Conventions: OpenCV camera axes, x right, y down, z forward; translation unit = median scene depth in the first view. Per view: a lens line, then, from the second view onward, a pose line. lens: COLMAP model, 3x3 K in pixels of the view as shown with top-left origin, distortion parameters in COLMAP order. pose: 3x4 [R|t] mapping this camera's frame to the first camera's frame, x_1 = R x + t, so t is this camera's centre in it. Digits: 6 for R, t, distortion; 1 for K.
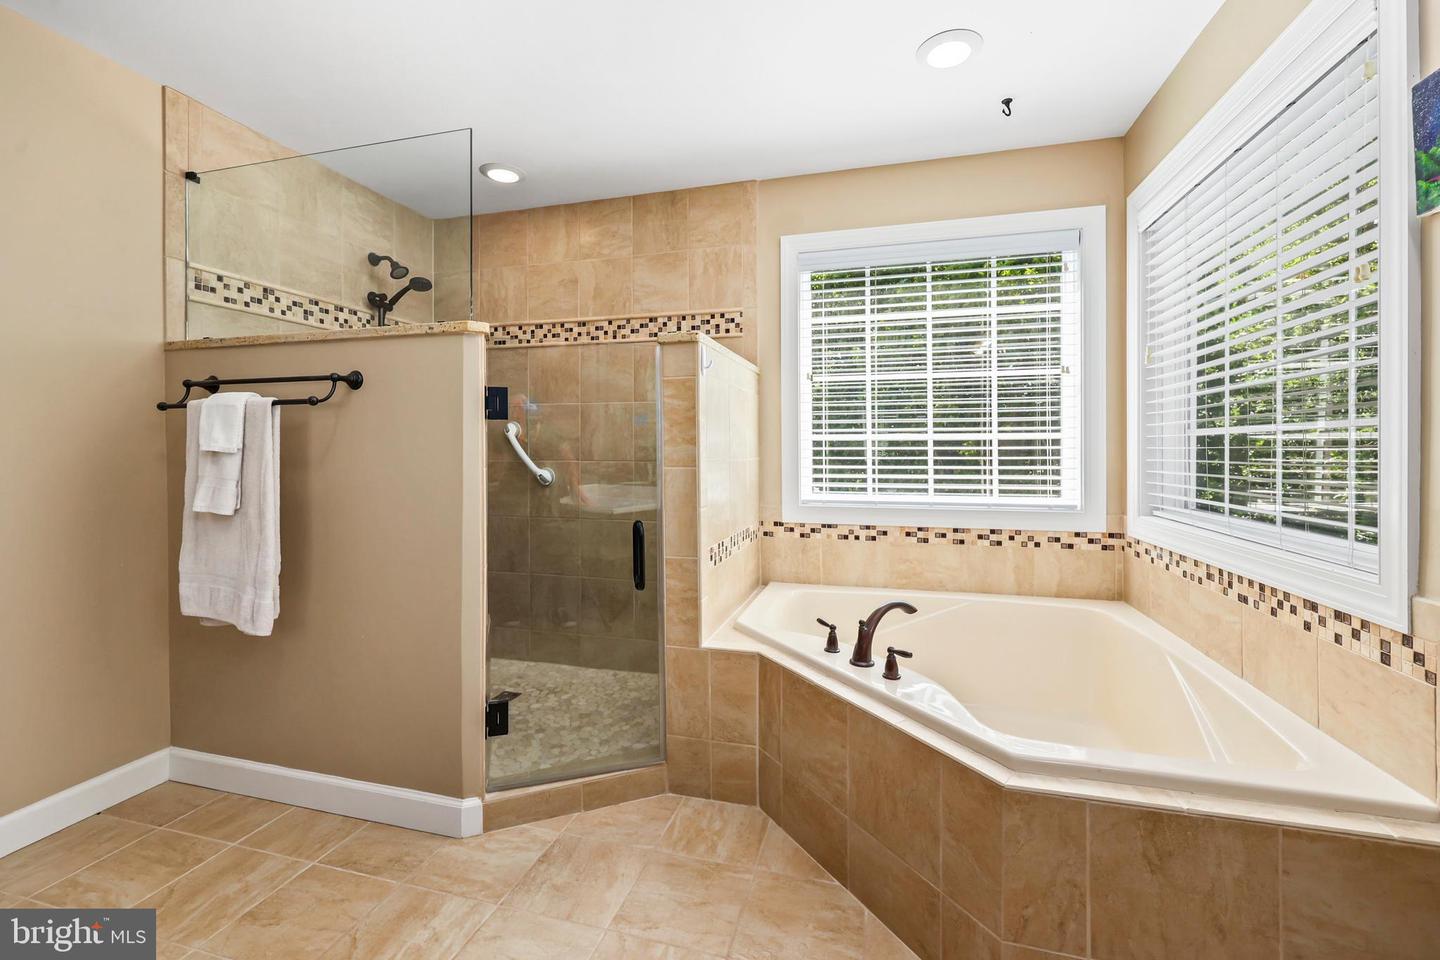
lens RADIAL K [[602.1, 0, 721.6], [0, 602.1, 453.0], [0, 0, 1]] dist [0.002655, -0.000154]
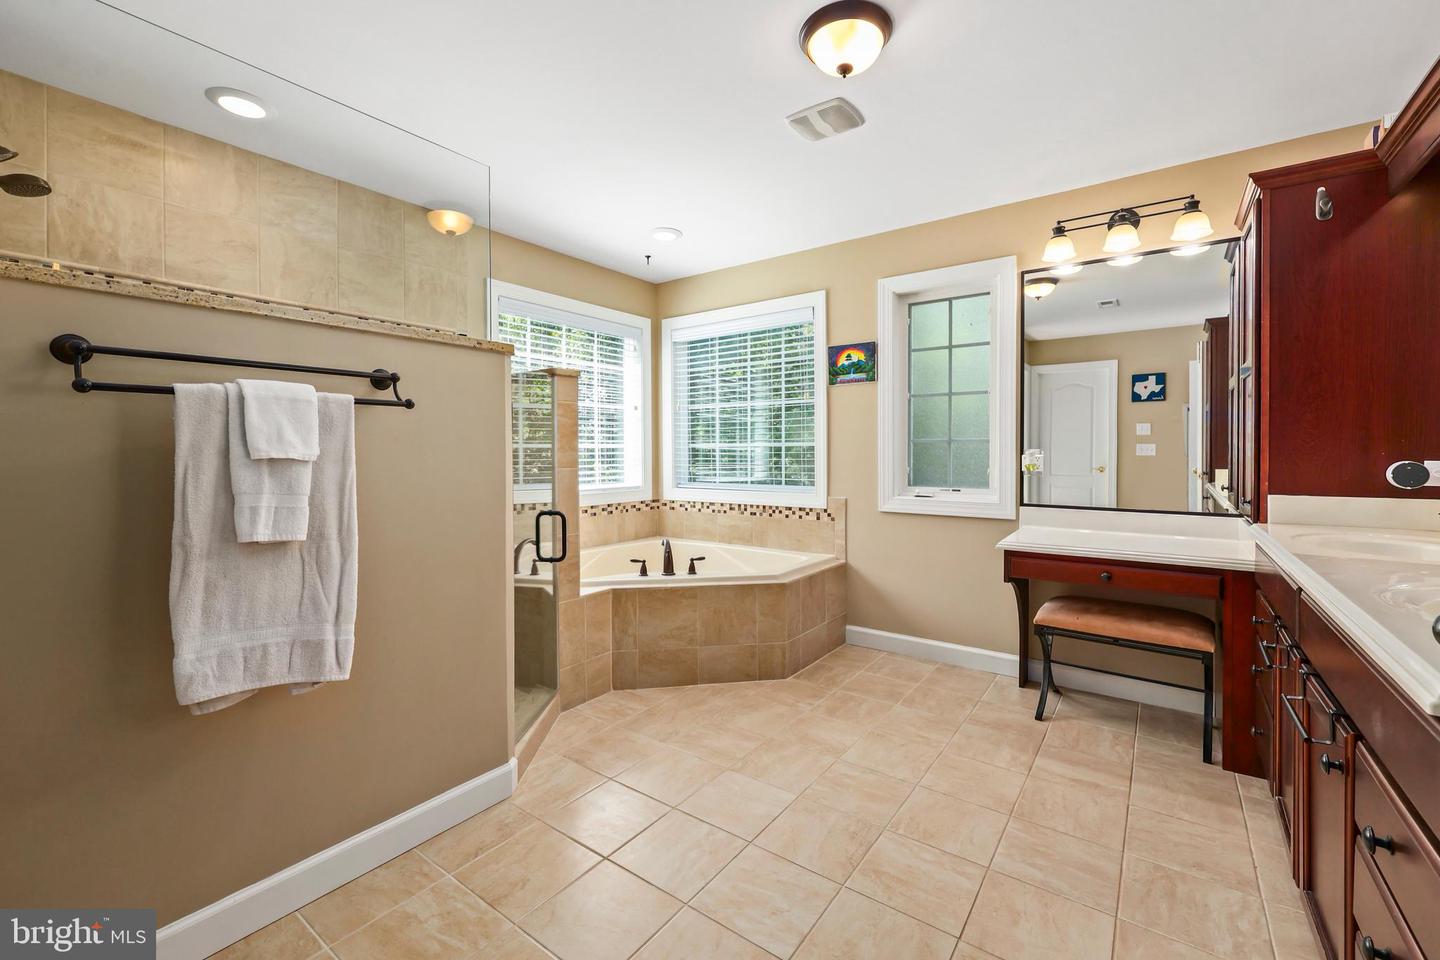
lens RADIAL K [[602.1, 0, 721.6], [0, 602.1, 453.0], [0, 0, 1]] dist [0.002655, -0.000154]
pose [[0.355465, -0.000646, 0.934690, -1.349280], [0.008455, 0.999961, -0.002525, -0.003507], [-0.934652, 0.008800, 0.355456, 0.214512]]
